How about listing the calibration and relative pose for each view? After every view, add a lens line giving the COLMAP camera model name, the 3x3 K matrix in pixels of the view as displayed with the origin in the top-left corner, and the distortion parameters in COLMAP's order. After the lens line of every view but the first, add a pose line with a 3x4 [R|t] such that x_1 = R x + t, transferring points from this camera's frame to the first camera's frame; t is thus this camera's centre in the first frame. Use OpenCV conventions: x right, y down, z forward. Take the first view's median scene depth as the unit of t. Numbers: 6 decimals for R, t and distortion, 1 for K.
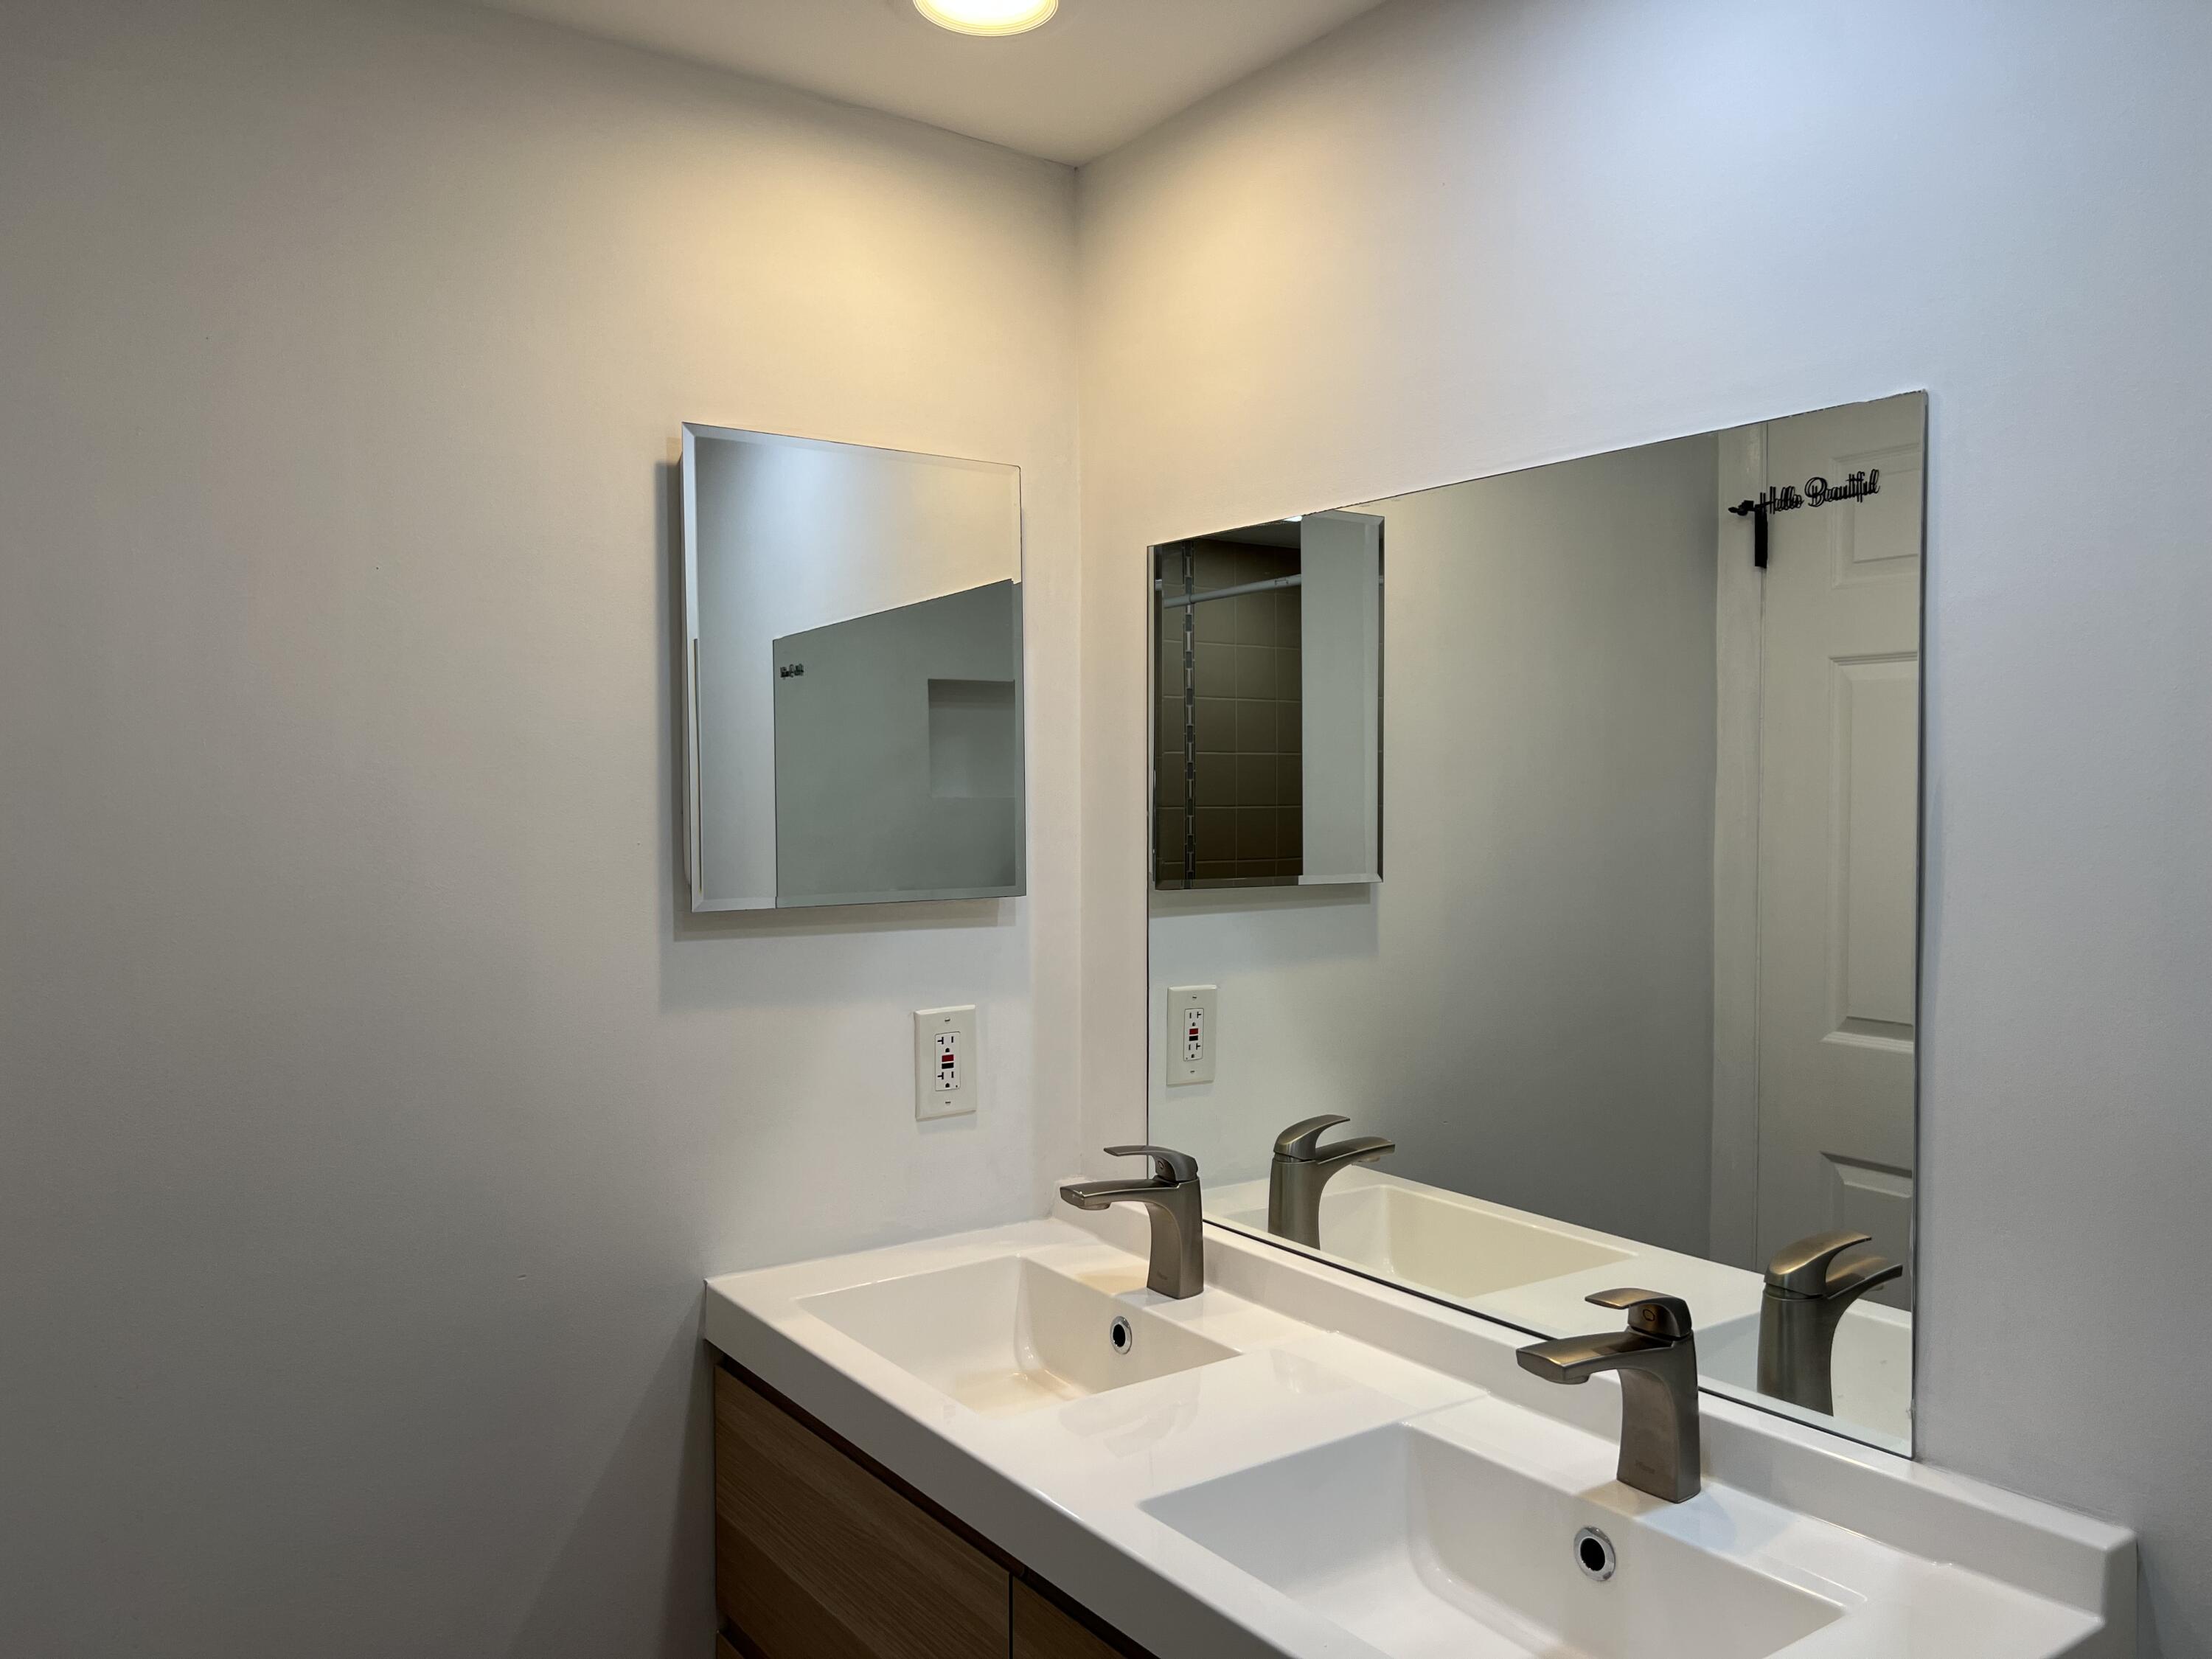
lens RADIAL K [[1654.1, 0, 1110.3], [0, 1654.1, 824.9], [0, 0, 1]] dist [0.015303, 0.001305]
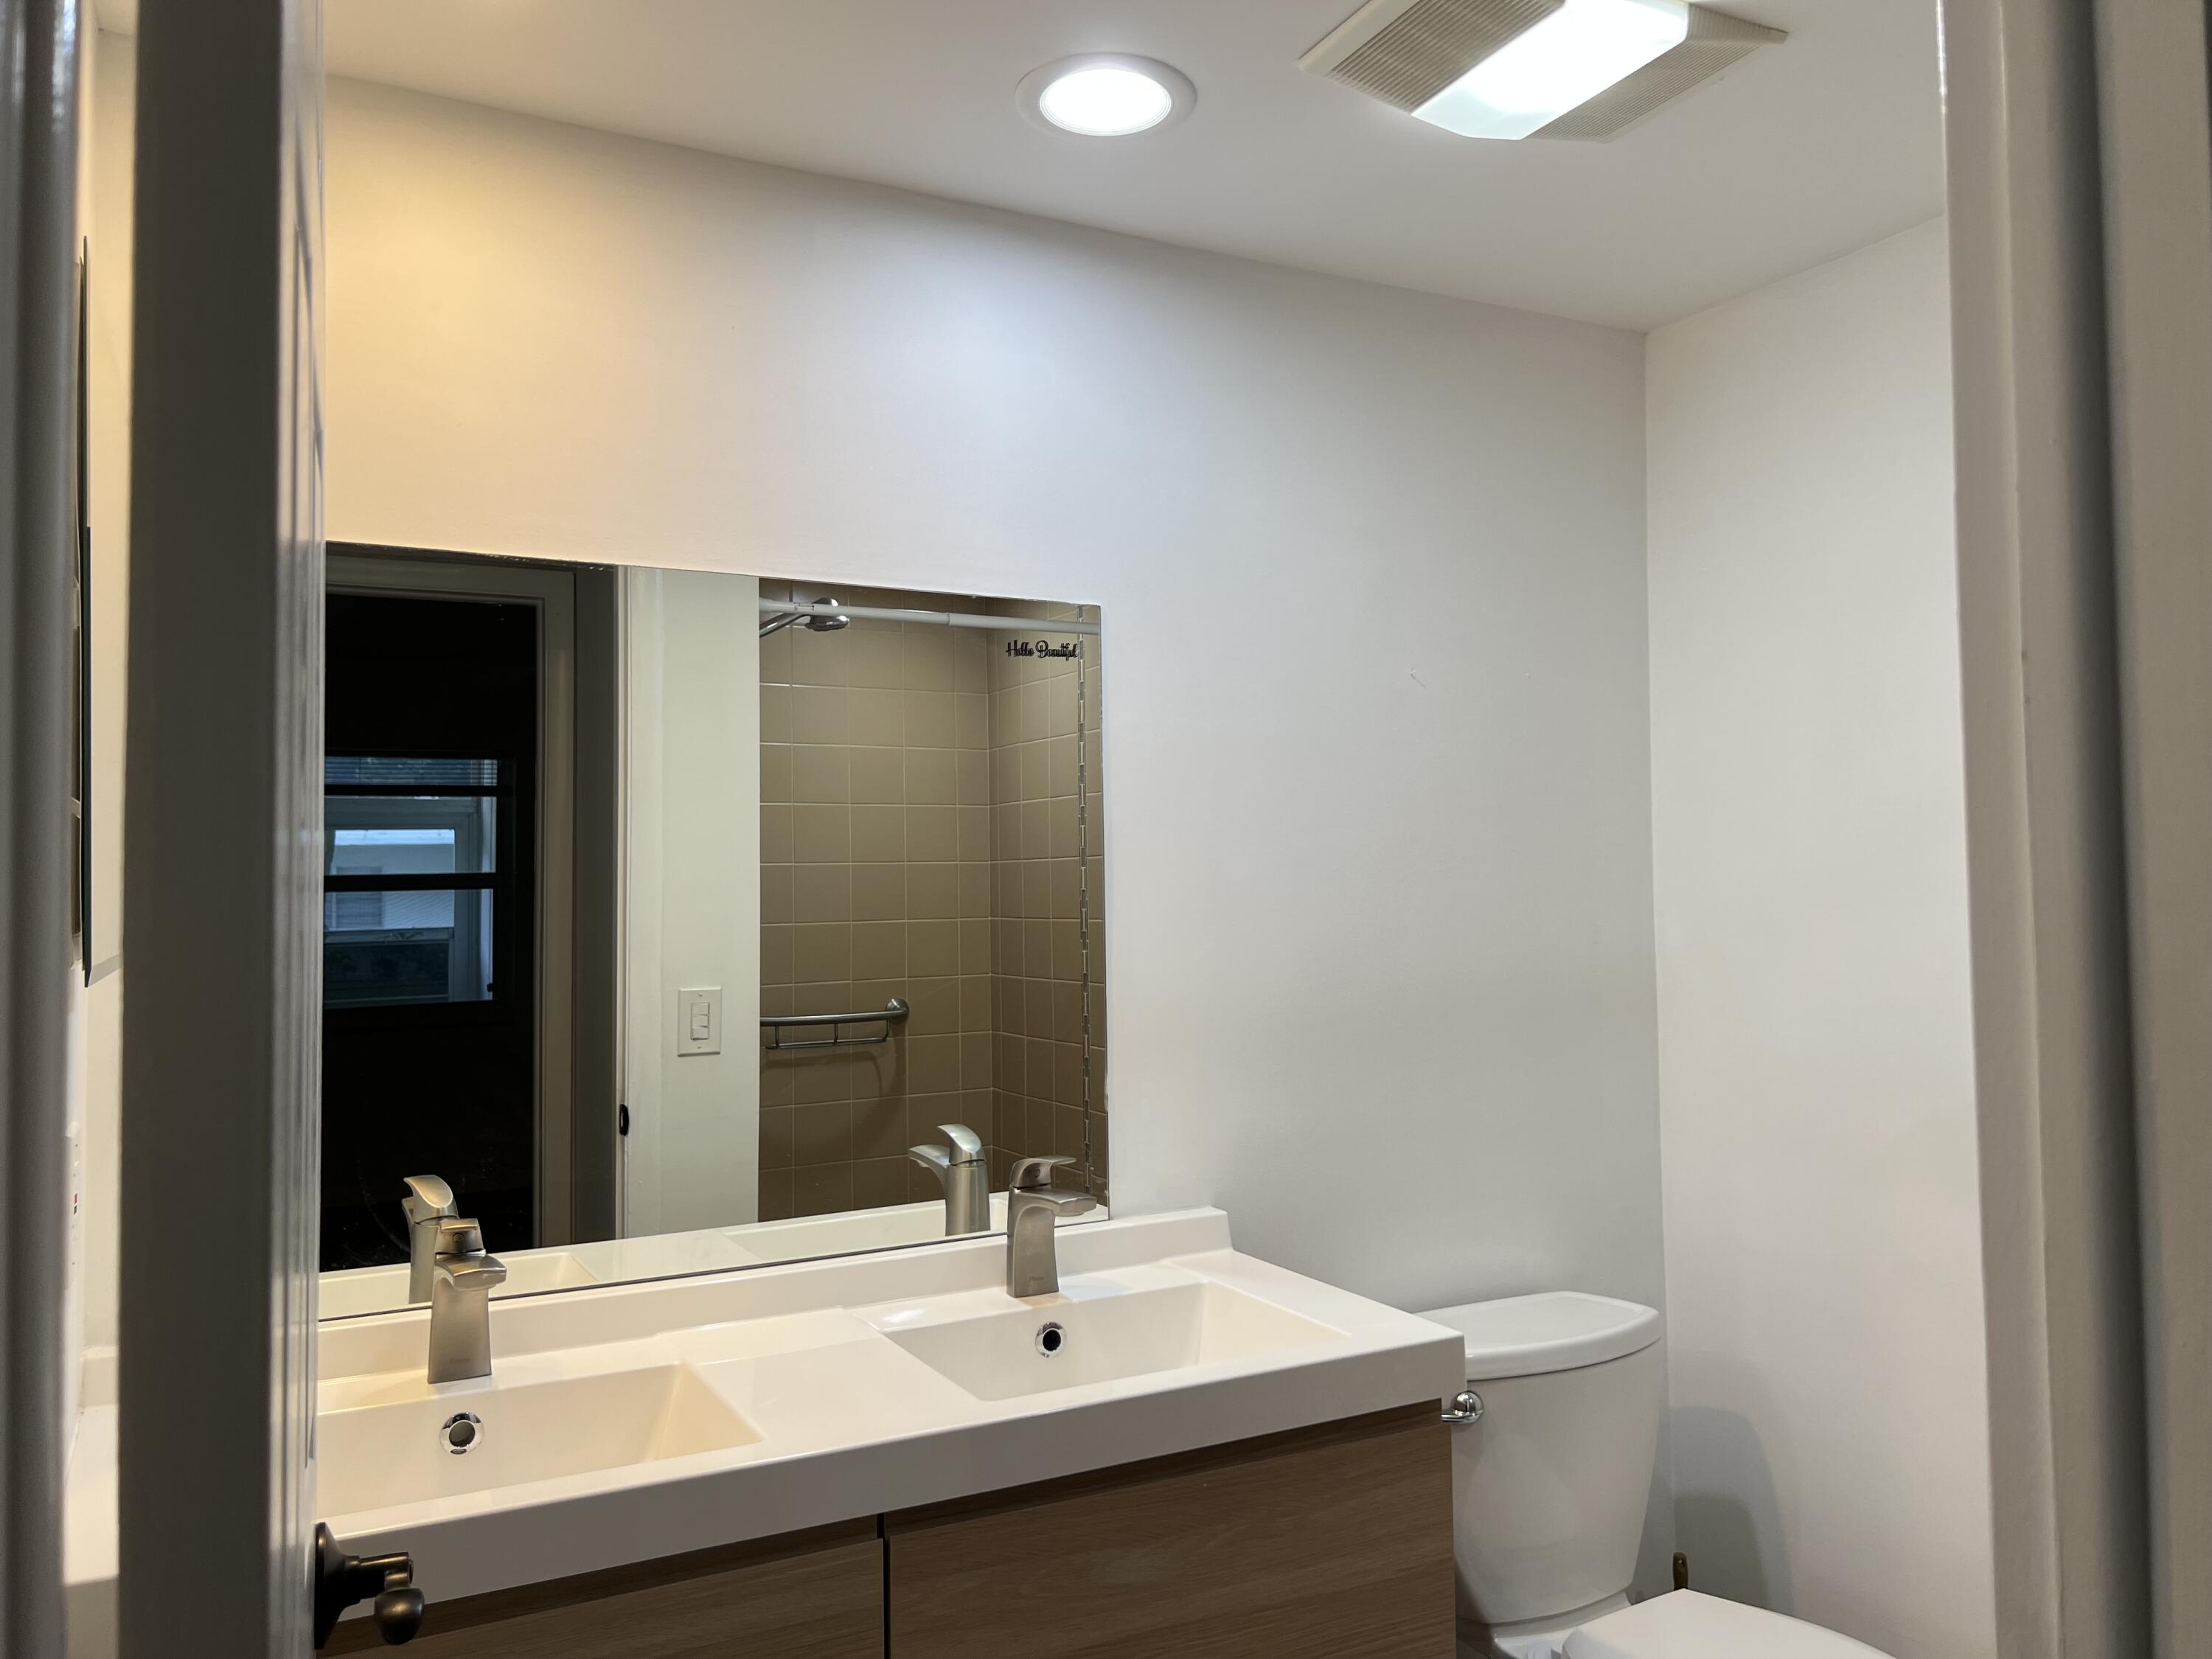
lens RADIAL K [[1654.1, 0, 1109.3], [0, 1654.1, 826.5], [0, 0, 1]] dist [0.015303, 0.001305]
pose [[0.145985, 0.038977, 0.988519, -1.161590], [0.032521, 0.998494, -0.044173, 0.046417], [-0.988752, 0.038596, 0.144498, 0.709442]]
